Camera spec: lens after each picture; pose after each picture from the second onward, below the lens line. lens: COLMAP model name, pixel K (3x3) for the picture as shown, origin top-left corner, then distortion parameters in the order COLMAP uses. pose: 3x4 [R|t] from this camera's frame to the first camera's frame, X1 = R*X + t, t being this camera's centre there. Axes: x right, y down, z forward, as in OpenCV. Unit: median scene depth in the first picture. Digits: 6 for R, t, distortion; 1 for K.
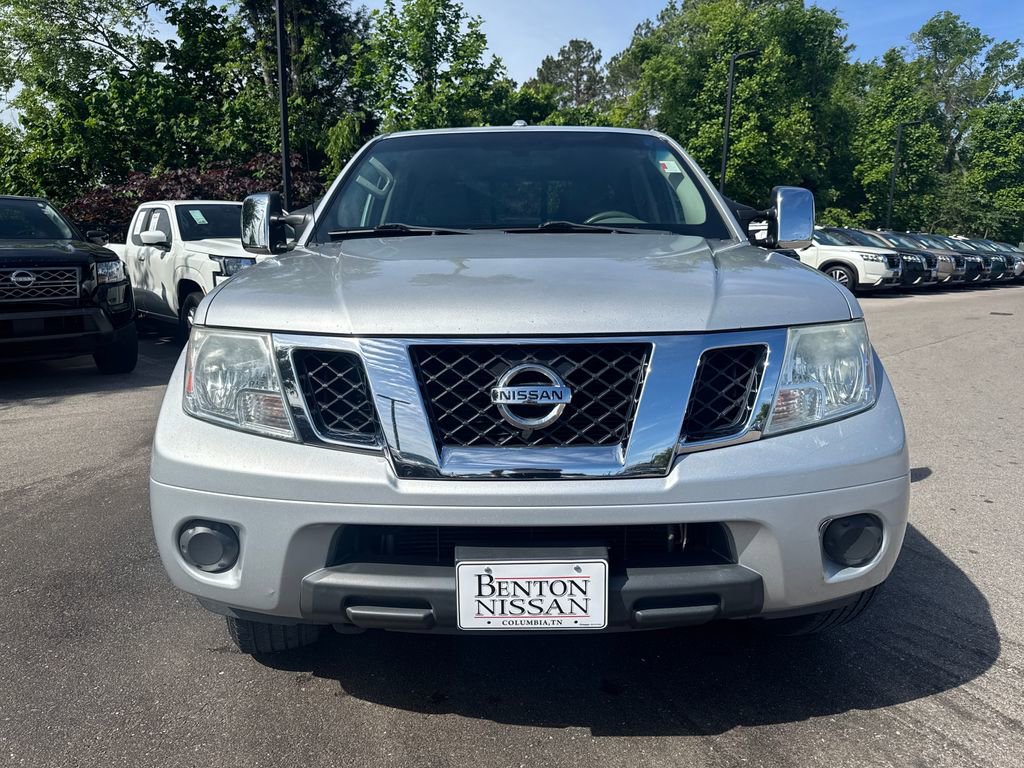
lens RADIAL K [[744.3, 0, 512.0], [0, 744.3, 384.0], [0, 0, 1]] dist [0.008647, -0.005868]
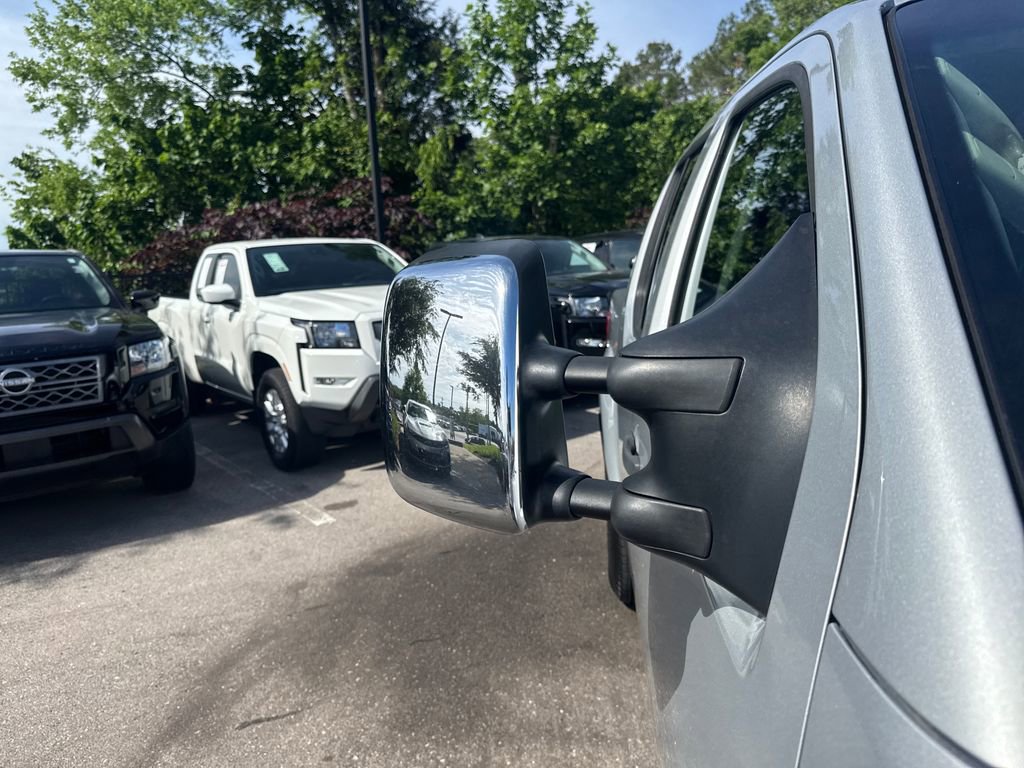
lens RADIAL K [[742.1, 0, 501.0], [0, 742.1, 380.1], [0, 0, 1]] dist [0.033215, -0.037235]
pose [[0.991980, -0.039387, -0.120101, -0.055991], [0.036463, 0.998985, -0.026451, -0.039262], [0.121021, 0.021860, 0.992409, 0.144951]]
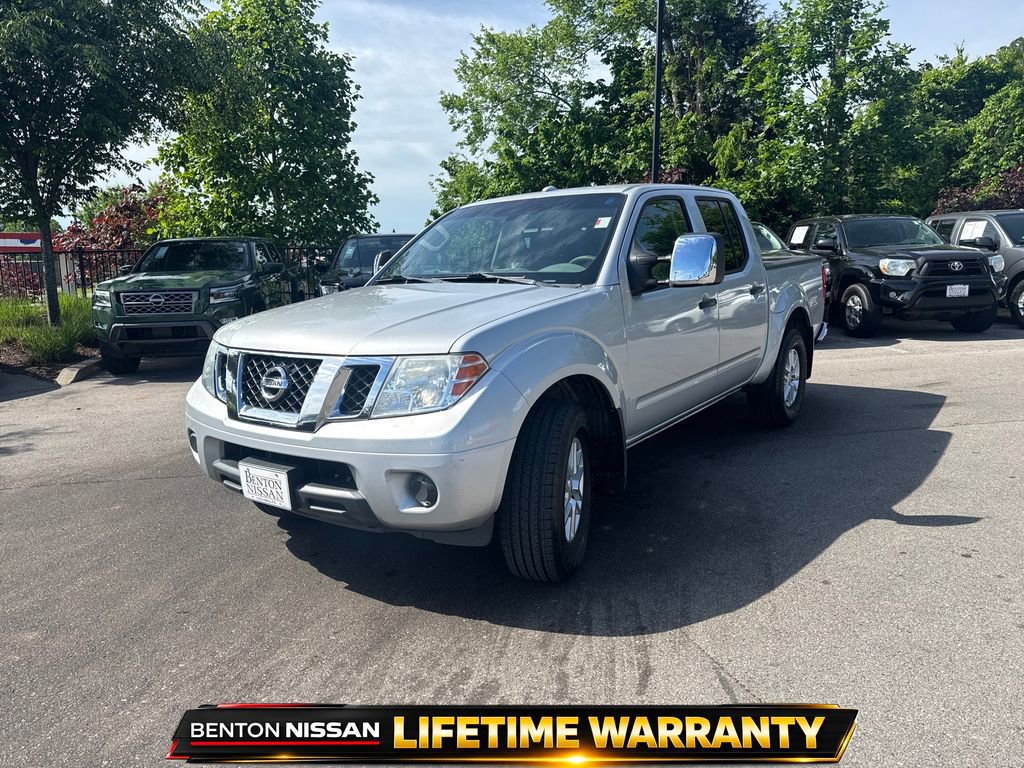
lens RADIAL K [[734.4, 0, 512.0], [0, 734.4, 384.0], [0, 0, 1]] dist [0.032852, -0.045252]
pose [[0.811760, 0.070587, -0.579709, 0.153931], [-0.066878, 0.997374, 0.027794, -0.007344], [0.580149, 0.016208, 0.814349, -0.019043]]
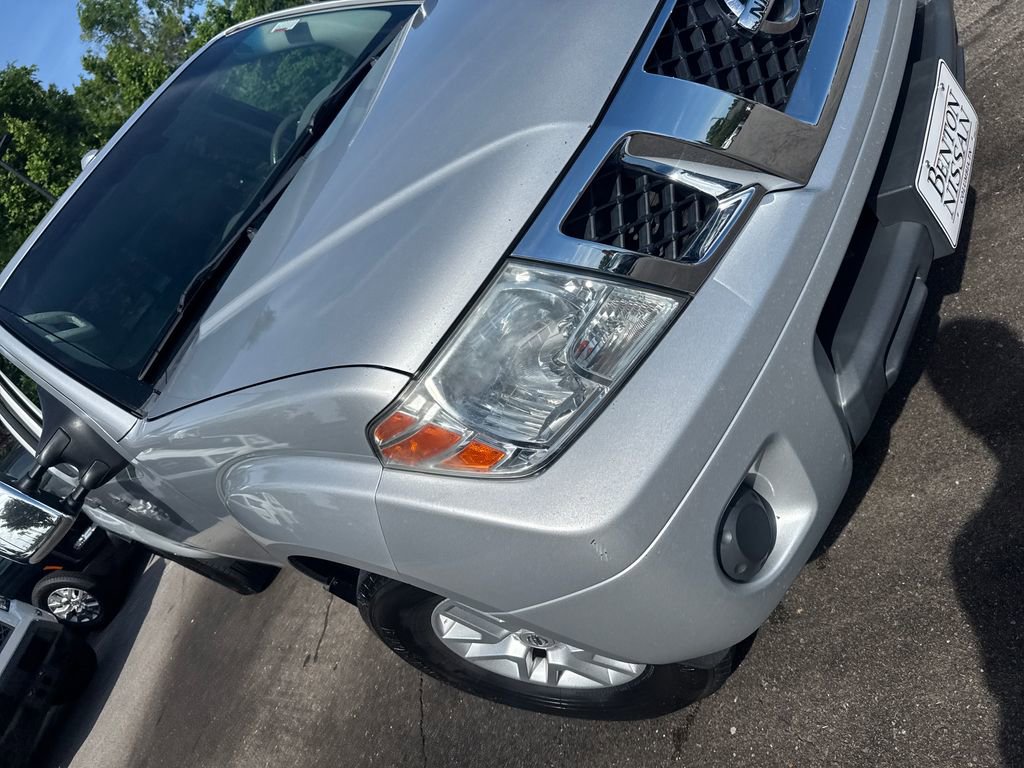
lens RADIAL K [[744.3, 0, 512.0], [0, 744.3, 384.0], [0, 0, 1]] dist [0.008647, -0.005868]
pose [[0.392898, -0.822089, 0.412068, -0.063800], [0.822615, 0.514491, 0.242081, -0.015576], [-0.411017, 0.243861, 0.878406, 0.050142]]
